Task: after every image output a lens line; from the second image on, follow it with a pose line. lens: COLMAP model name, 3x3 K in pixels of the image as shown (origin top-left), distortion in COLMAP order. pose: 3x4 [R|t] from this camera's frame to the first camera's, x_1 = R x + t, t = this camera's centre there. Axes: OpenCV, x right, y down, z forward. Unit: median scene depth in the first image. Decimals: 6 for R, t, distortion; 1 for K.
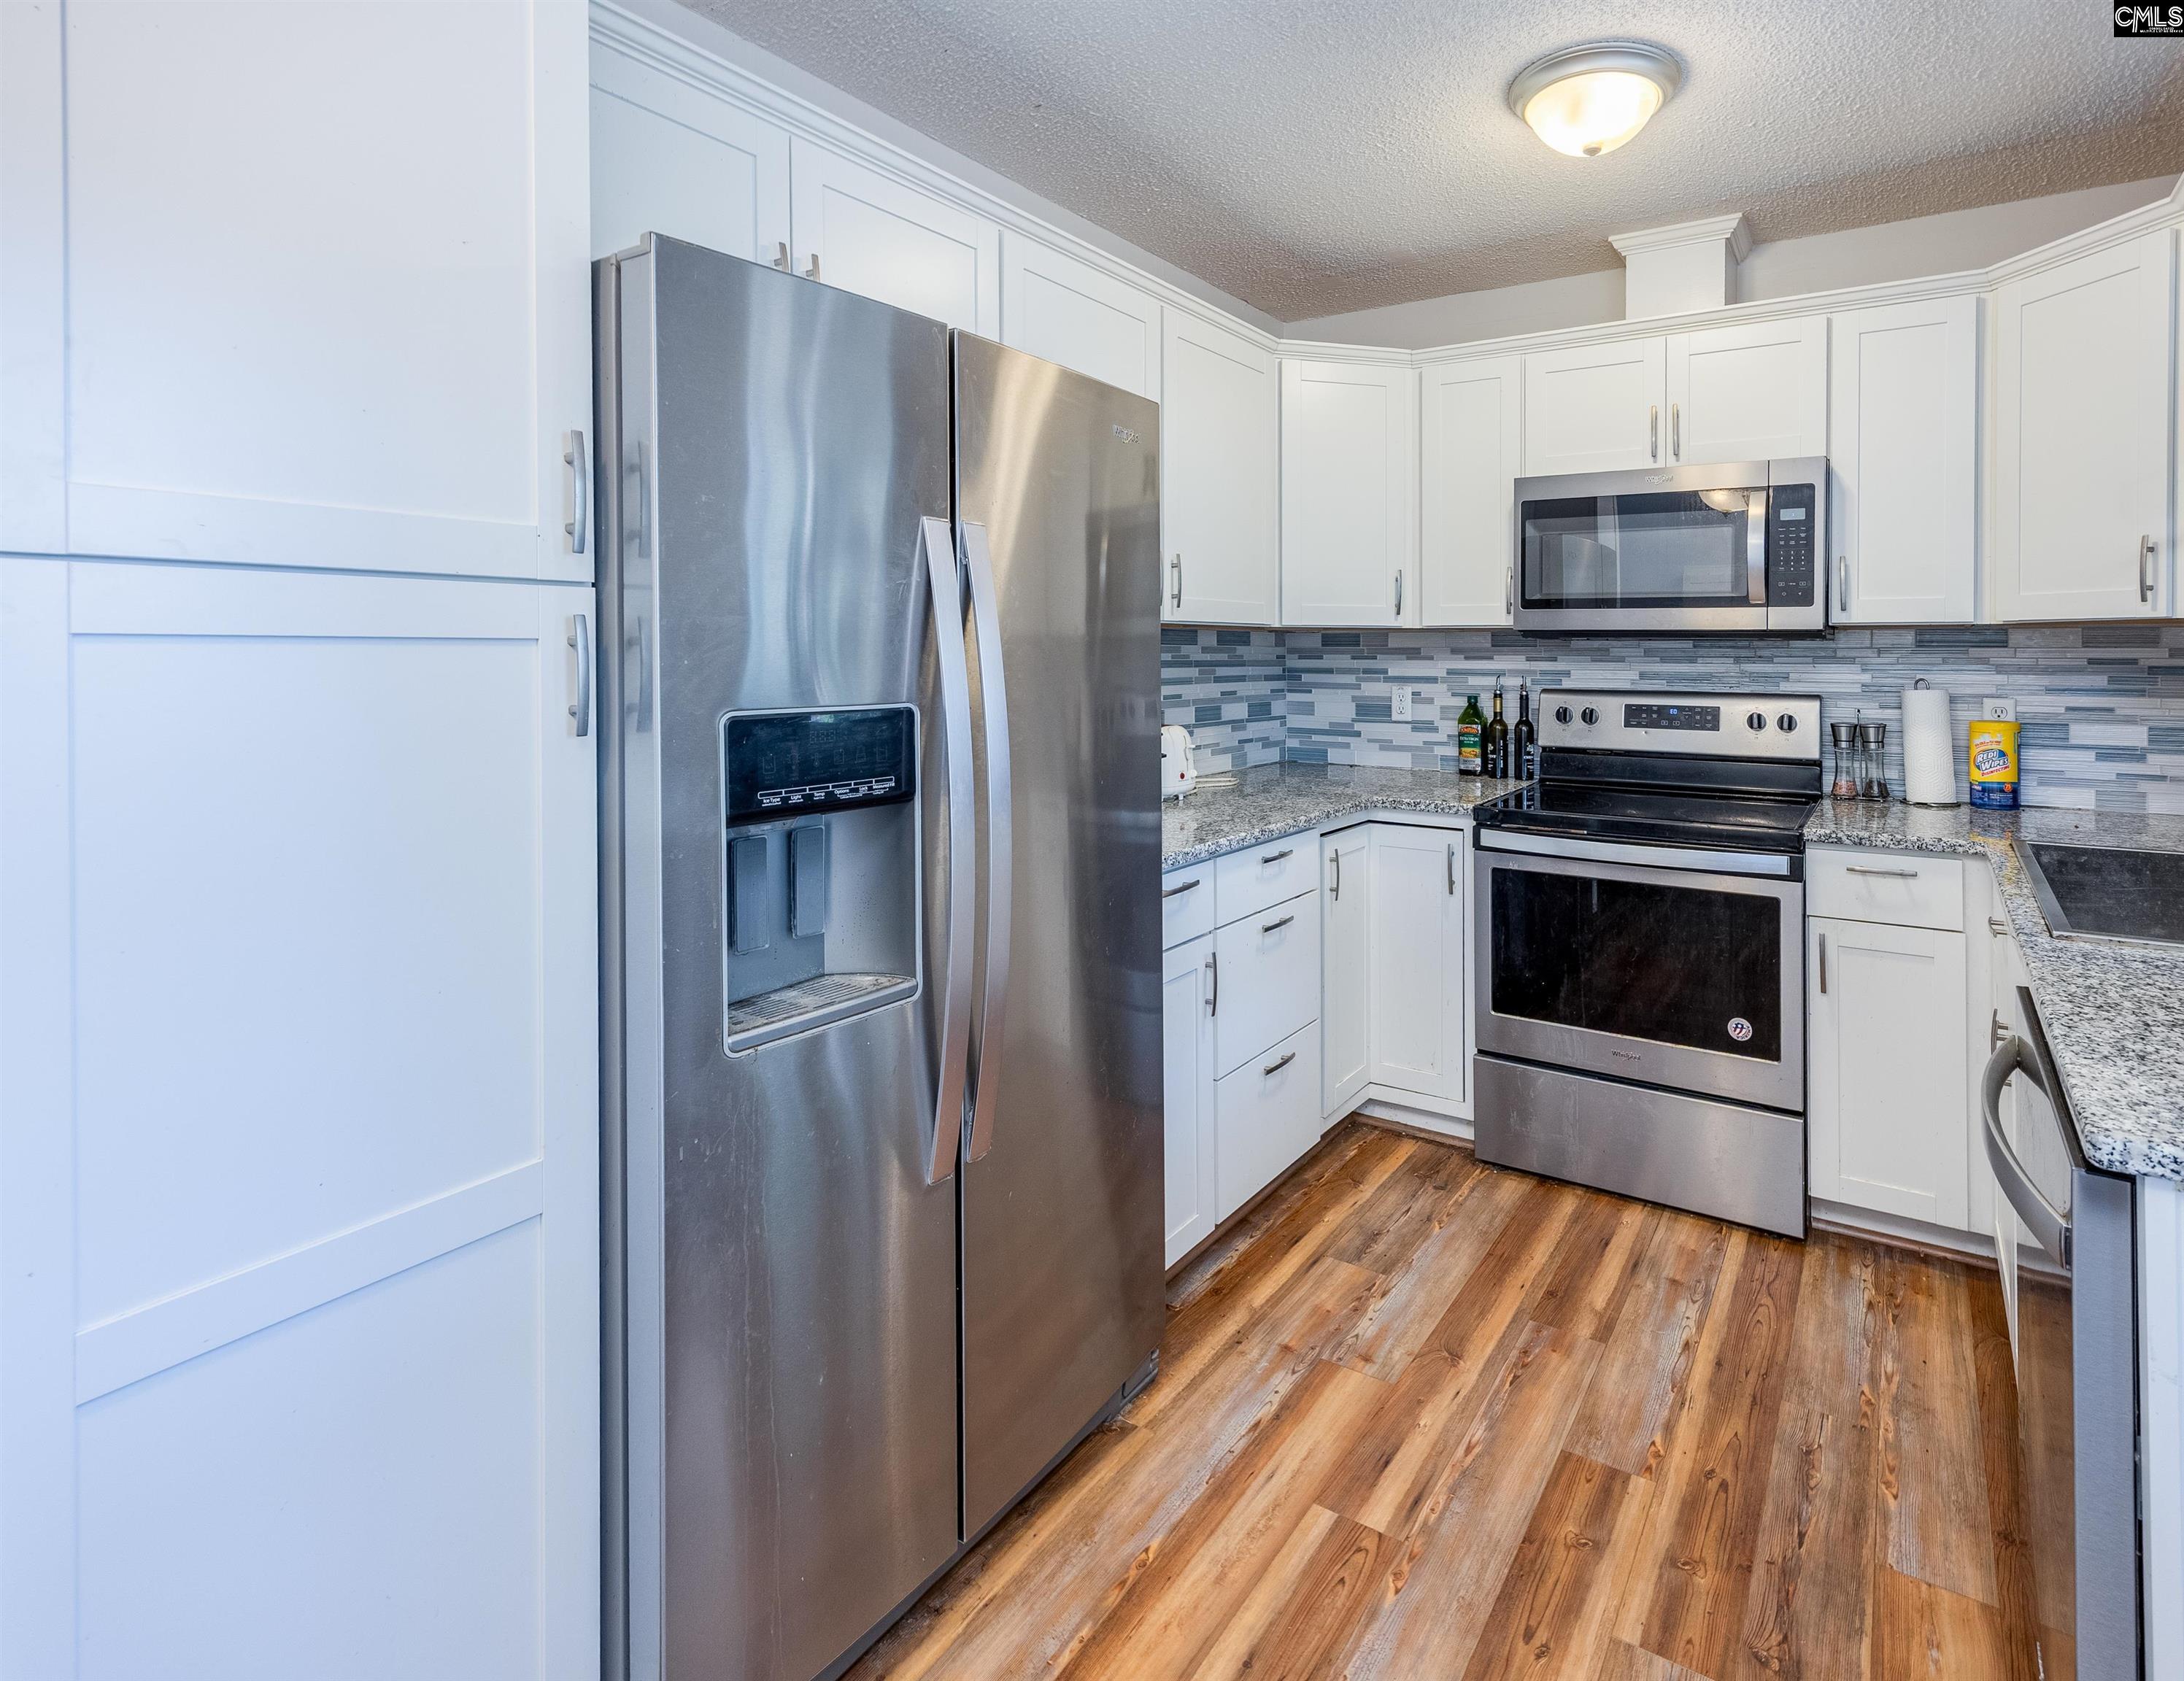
lens RADIAL K [[1012.6, 0, 1094.4], [0, 1012.6, 648.0], [0, 0, 1]] dist [-0.002575, -0.000286]
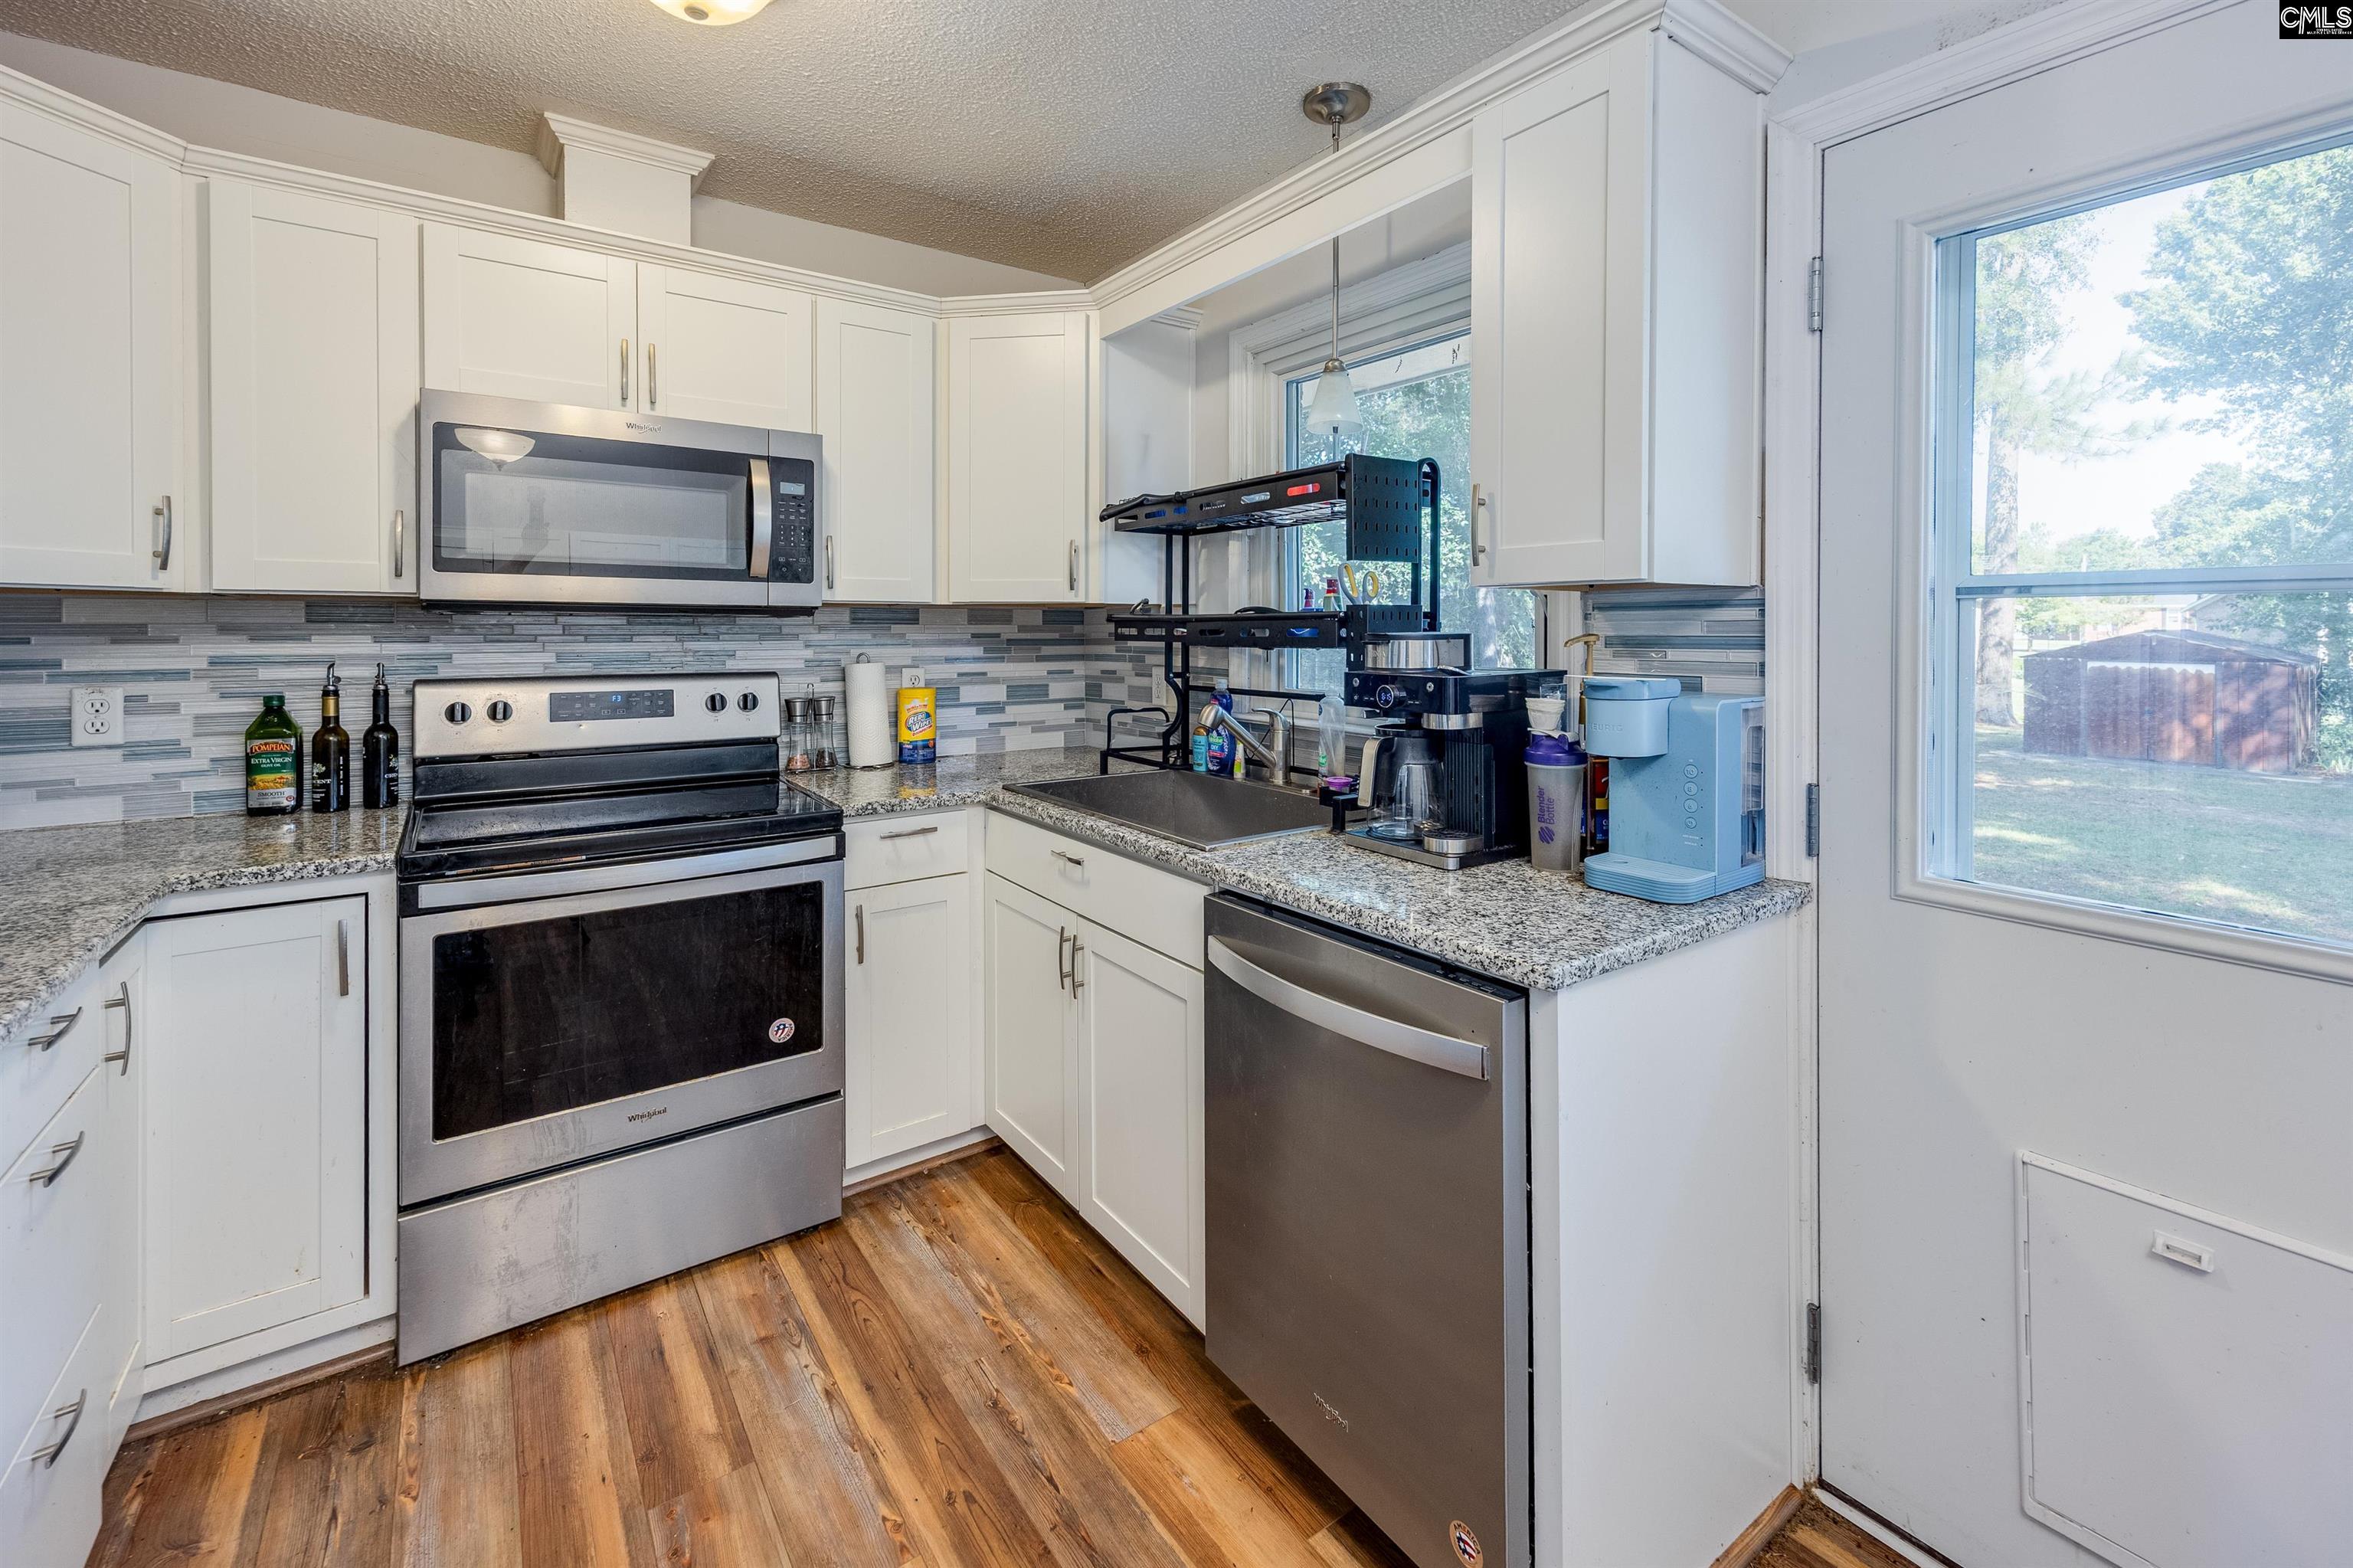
lens RADIAL K [[1069.6, 0, 1179.6], [0, 1069.6, 627.0], [0, 0, 1]] dist [0.002171, 0.000275]
pose [[0.301591, -0.000319, 0.953437, -0.183983], [-0.000652, 1.000000, 0.000541, 0.001304], [-0.953437, -0.000785, 0.301591, 0.322762]]
